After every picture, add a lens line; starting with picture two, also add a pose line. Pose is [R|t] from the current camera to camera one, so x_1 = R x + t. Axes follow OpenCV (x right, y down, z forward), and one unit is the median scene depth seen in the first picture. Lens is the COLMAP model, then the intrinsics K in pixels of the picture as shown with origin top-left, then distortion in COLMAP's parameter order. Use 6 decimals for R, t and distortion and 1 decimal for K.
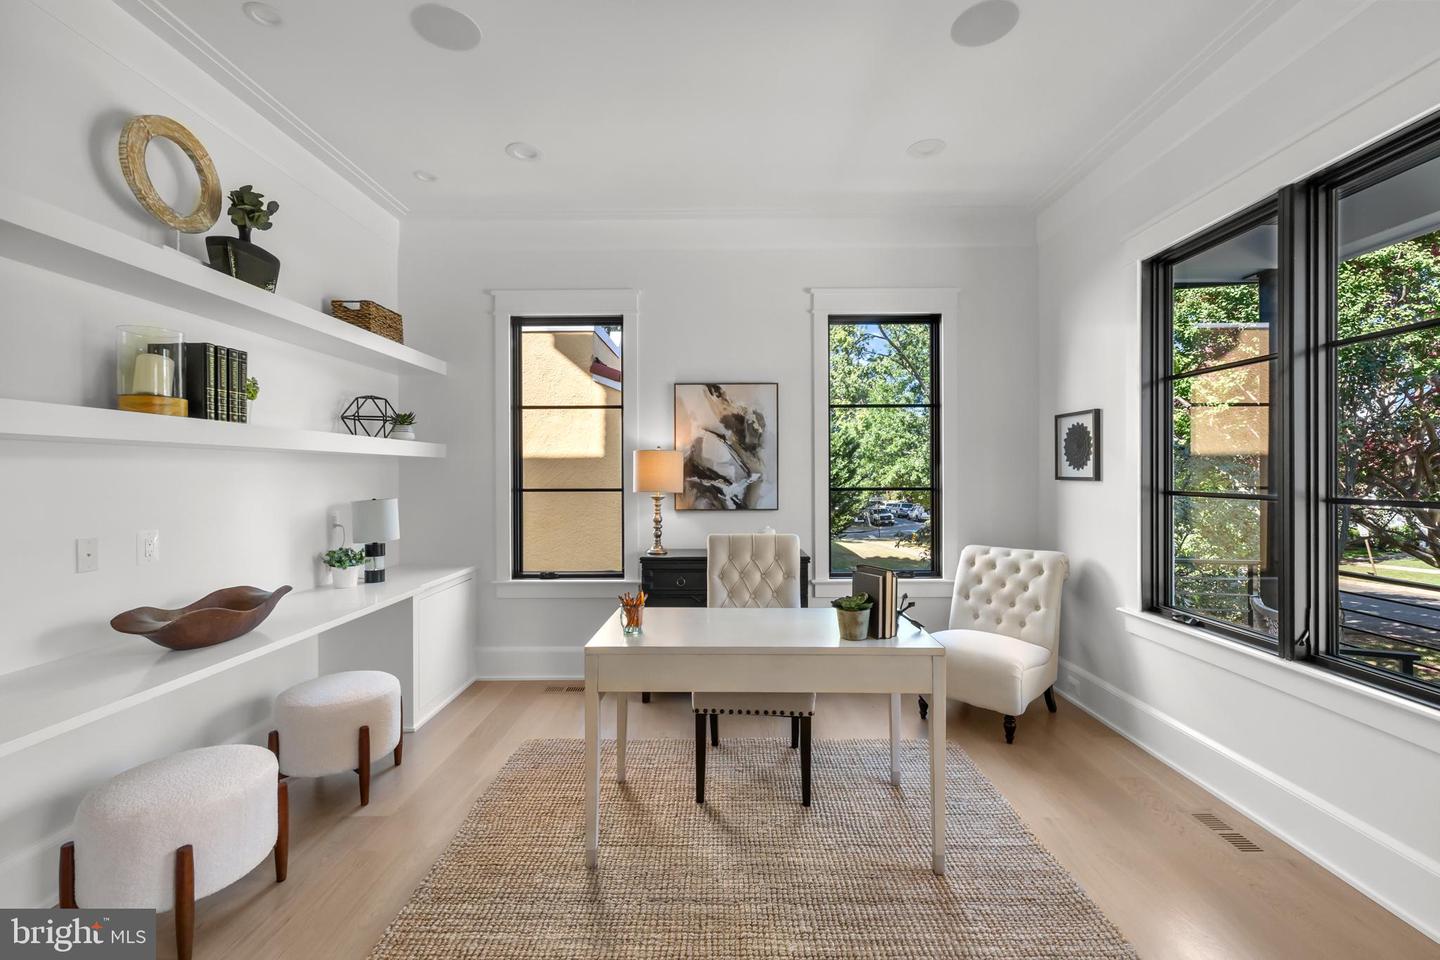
lens RADIAL K [[618.0, 0, 722.3], [0, 618.0, 472.6], [0, 0, 1]] dist [0.006654, -0.000161]
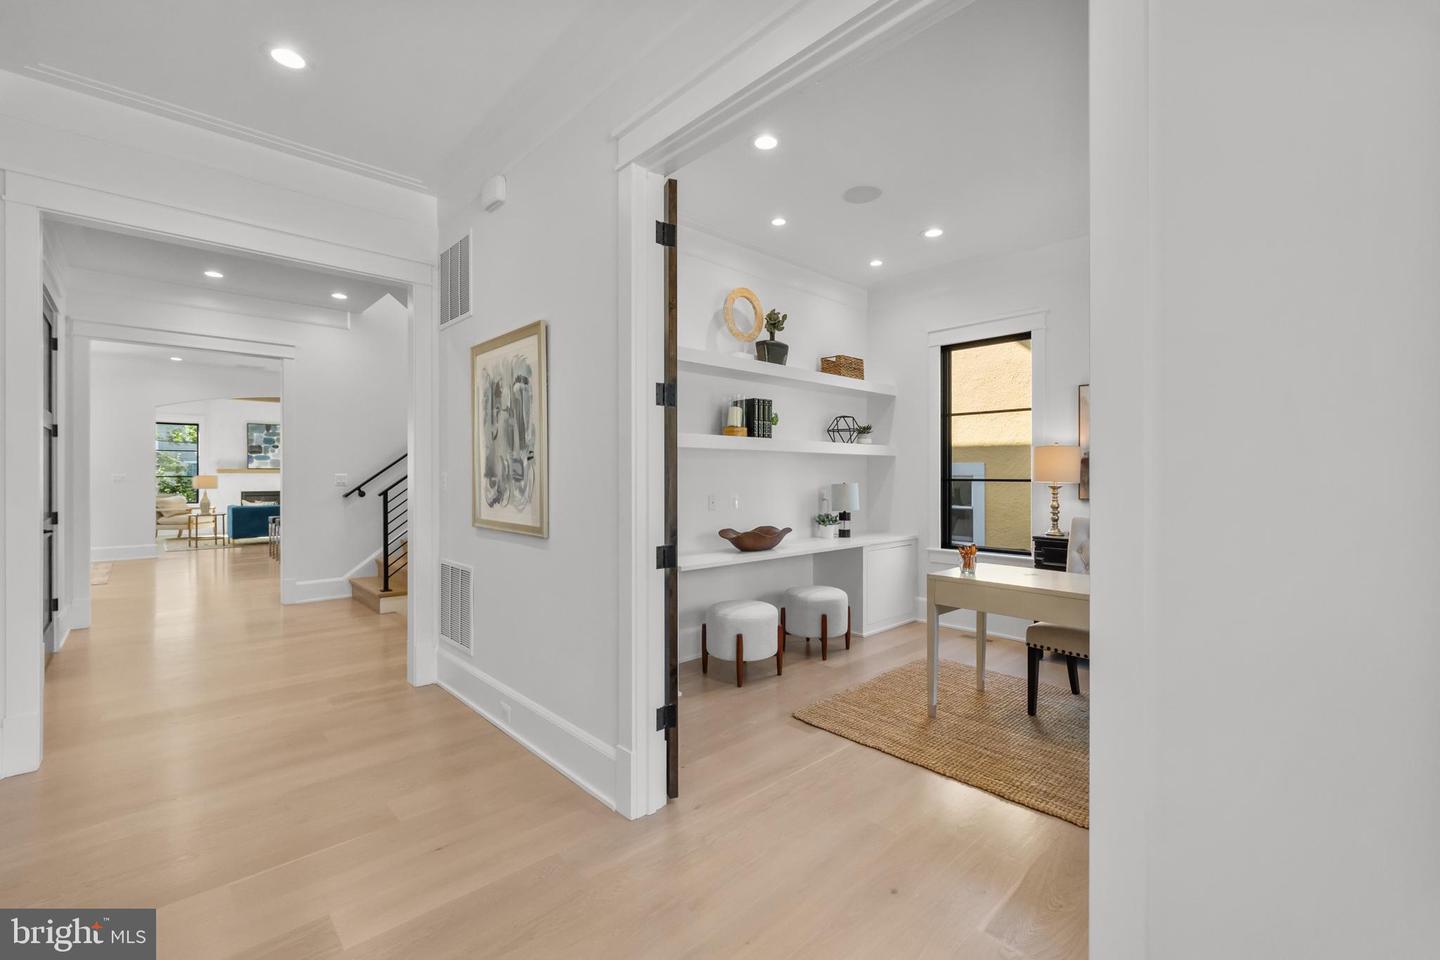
lens RADIAL K [[618.0, 0, 718.2], [0, 618.0, 473.0], [0, 0, 1]] dist [0.006654, -0.000161]
pose [[0.686861, 0.003189, -0.726782, 0.452805], [-0.002350, 0.999995, 0.002167, 0.019964], [0.726785, 0.000220, 0.686865, -0.375362]]
